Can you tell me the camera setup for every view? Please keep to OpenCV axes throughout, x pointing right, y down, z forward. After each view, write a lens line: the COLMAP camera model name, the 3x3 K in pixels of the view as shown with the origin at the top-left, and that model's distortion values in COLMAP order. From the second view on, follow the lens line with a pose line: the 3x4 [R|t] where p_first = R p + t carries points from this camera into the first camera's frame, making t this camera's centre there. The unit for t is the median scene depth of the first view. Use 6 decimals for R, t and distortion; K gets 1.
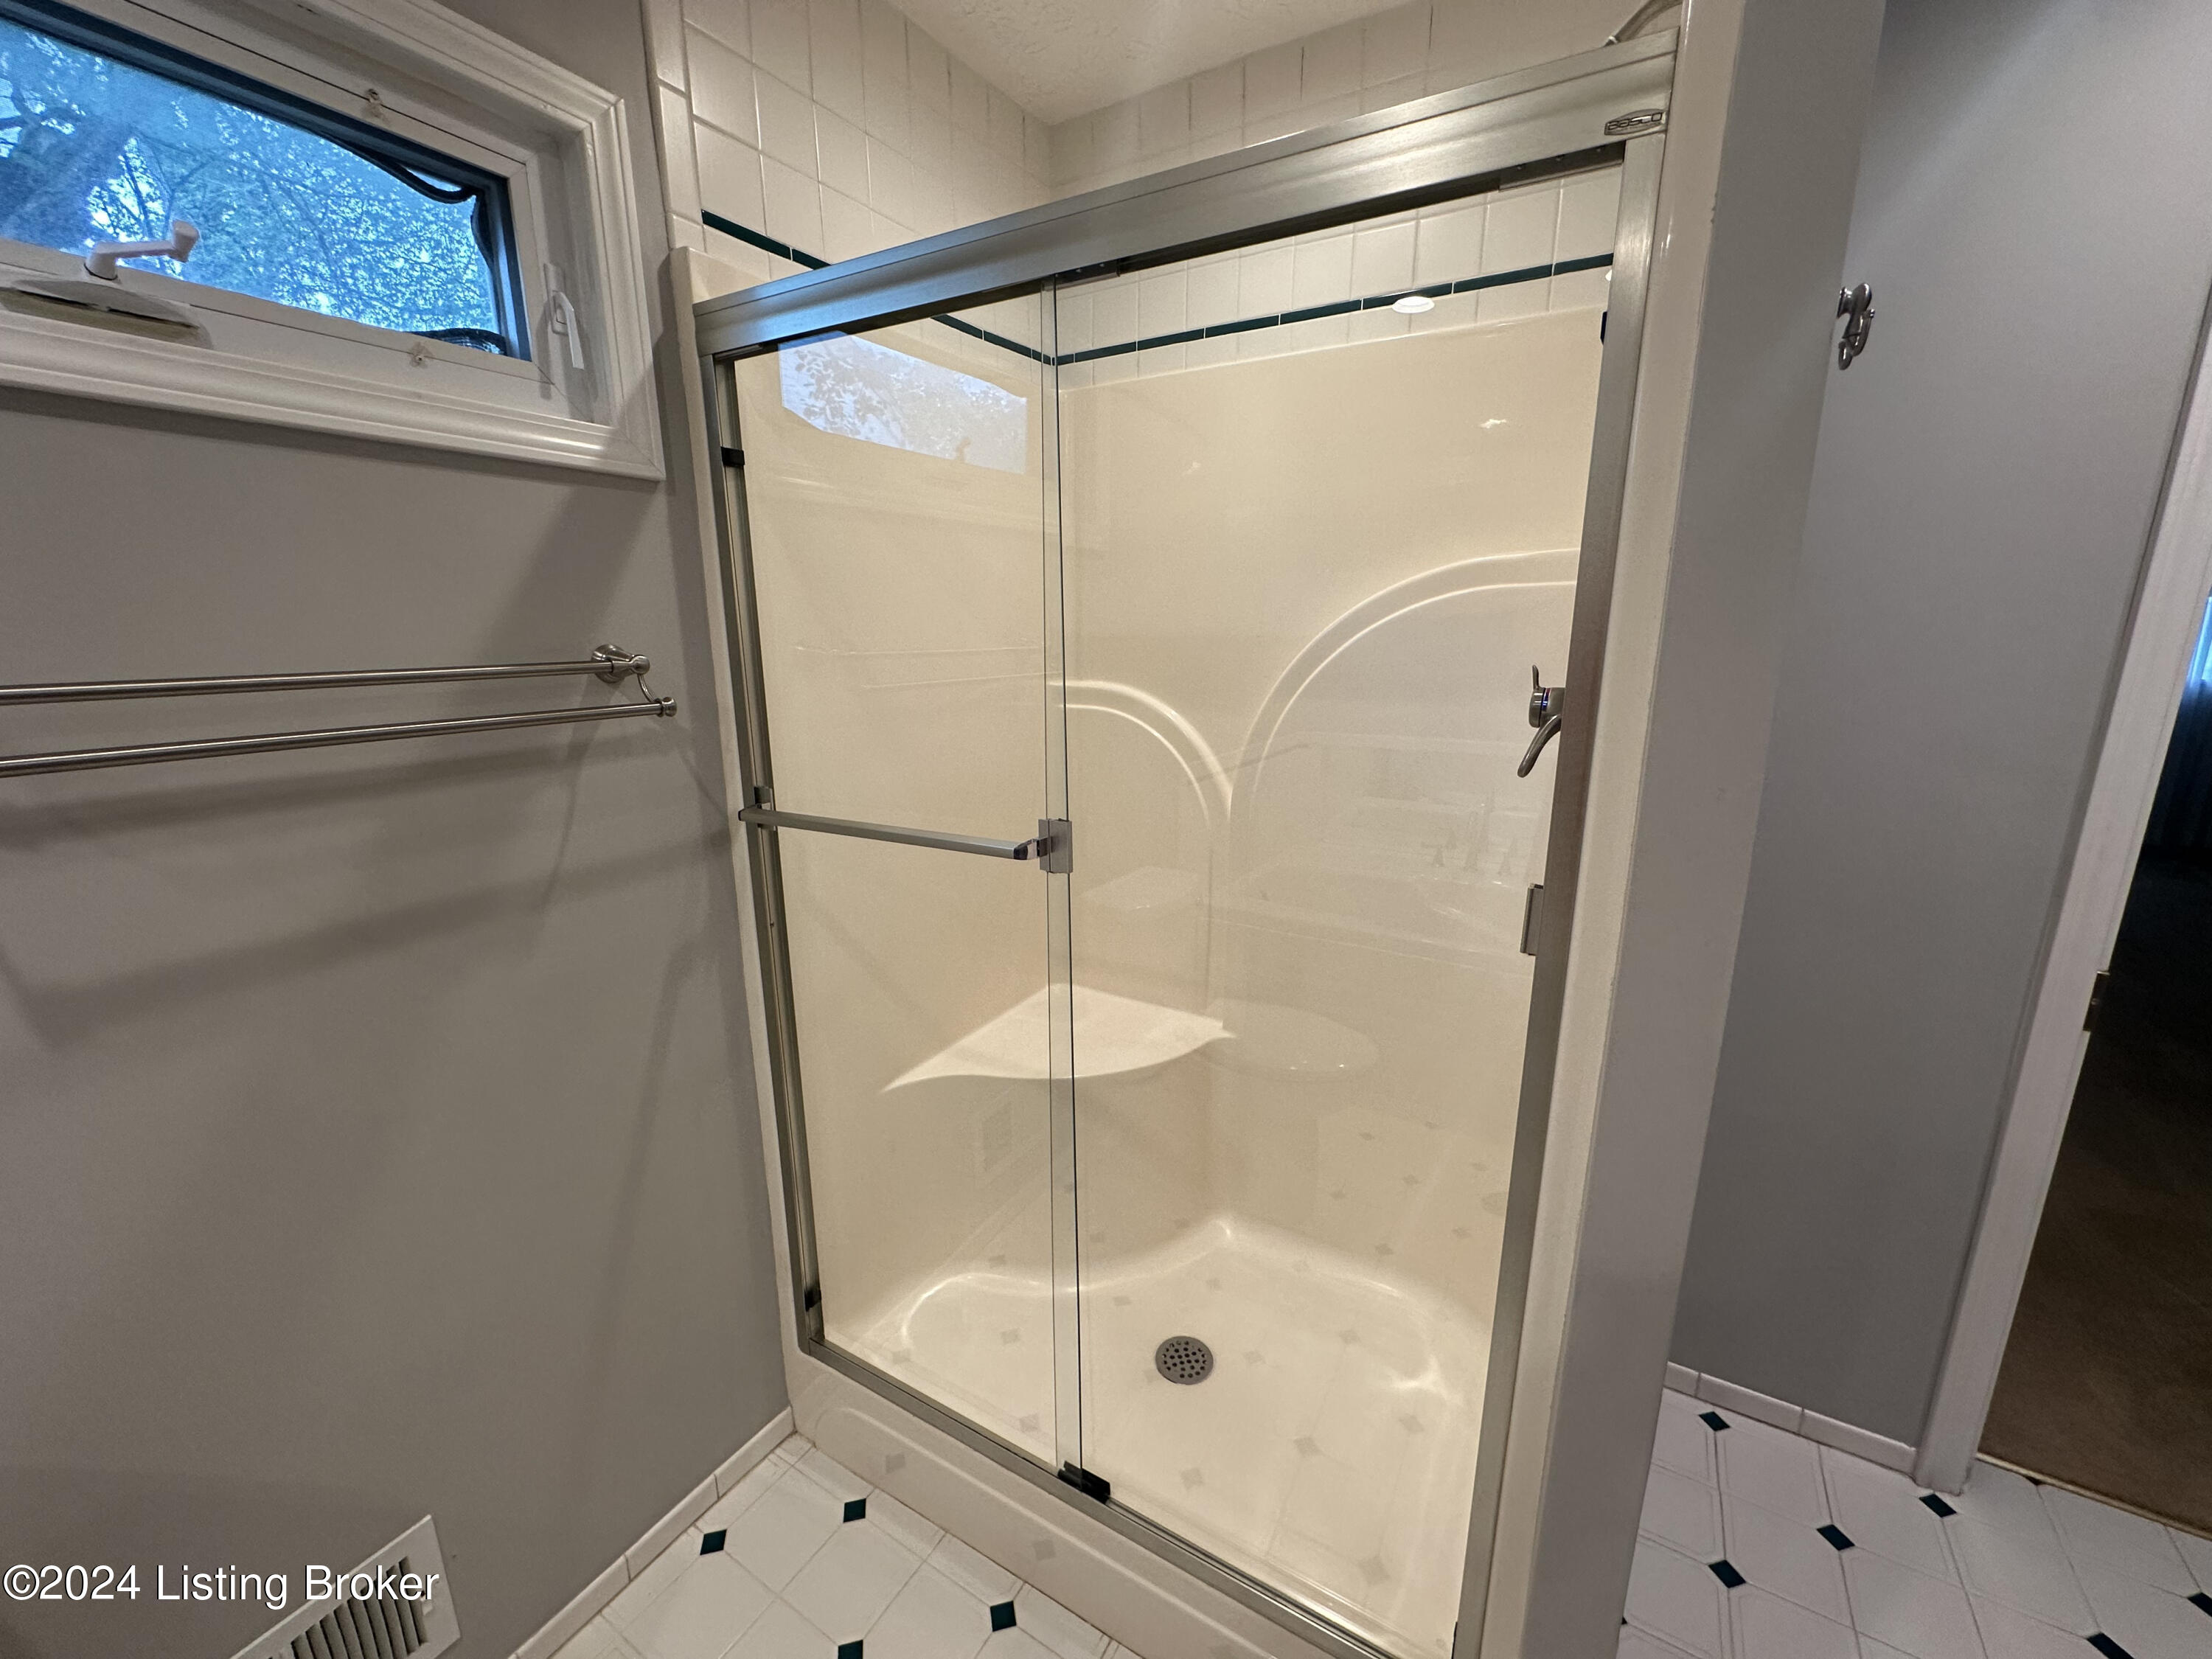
lens RADIAL K [[886.5, 0, 1108.0], [0, 886.5, 834.5], [0, 0, 1]] dist [-0.002051, 0.000238]
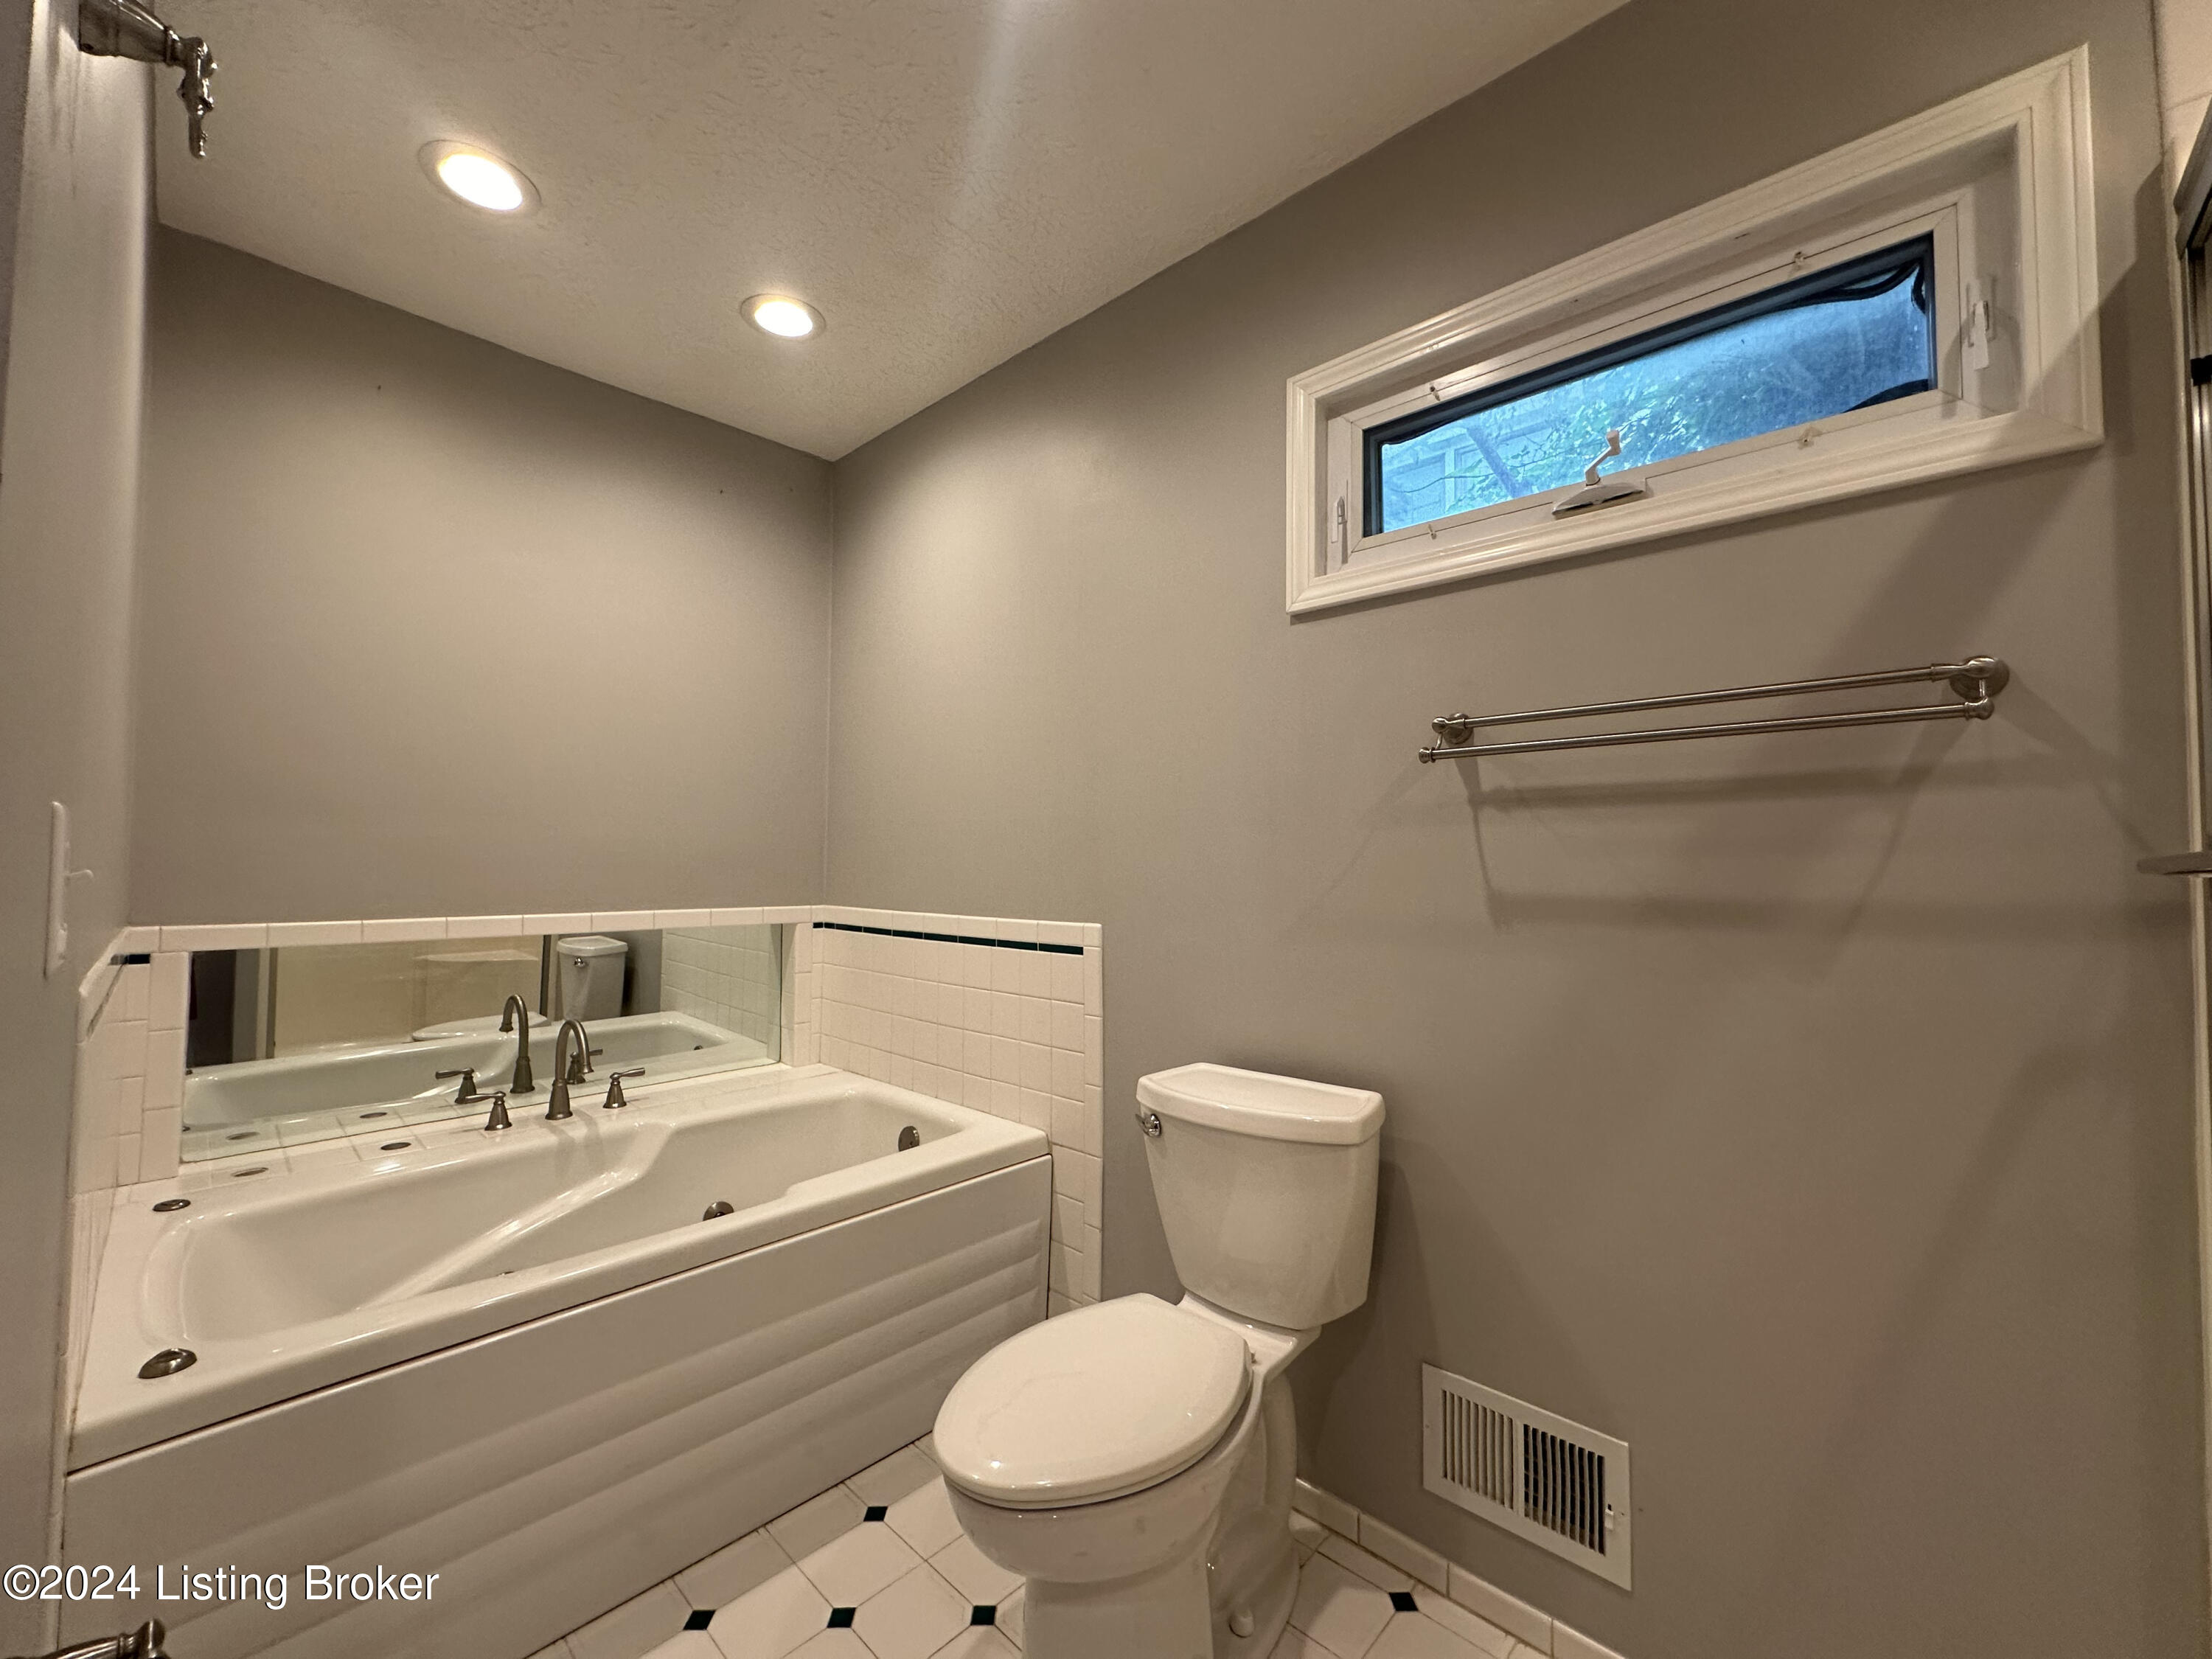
lens RADIAL K [[886.5, 0, 1104.6], [0, 886.5, 825.2], [0, 0, 1]] dist [-0.002051, 0.000238]
pose [[-0.214582, -0.036857, -0.976010, 0.496512], [-0.232221, 0.972557, 0.014329, 0.144148], [0.948698, 0.229725, -0.217252, 0.435111]]
